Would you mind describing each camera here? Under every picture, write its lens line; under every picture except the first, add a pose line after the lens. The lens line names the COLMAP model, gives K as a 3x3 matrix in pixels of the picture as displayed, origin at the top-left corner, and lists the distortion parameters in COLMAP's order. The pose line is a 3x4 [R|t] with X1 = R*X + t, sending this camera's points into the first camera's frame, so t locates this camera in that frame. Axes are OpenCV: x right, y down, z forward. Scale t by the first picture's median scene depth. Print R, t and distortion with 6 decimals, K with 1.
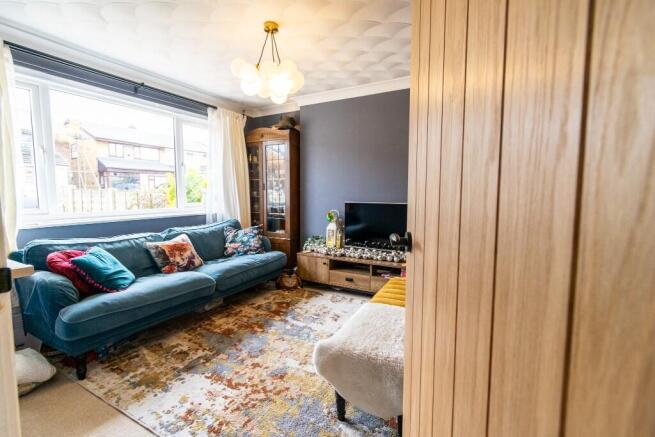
lens RADIAL K [[290.8, 0, 329.8], [0, 290.8, 214.9], [0, 0, 1]] dist [0.002583, -0.000267]
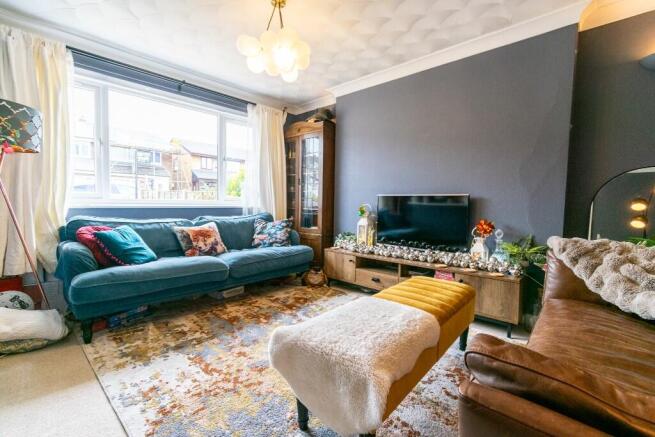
lens RADIAL K [[290.8, 0, 329.8], [0, 290.8, 214.9], [0, 0, 1]] dist [0.002583, -0.000267]
pose [[0.970174, 0.021885, -0.241420, 0.167517], [-0.032076, 0.998749, -0.038365, 0.075093], [0.240278, 0.044965, 0.969662, 0.112220]]
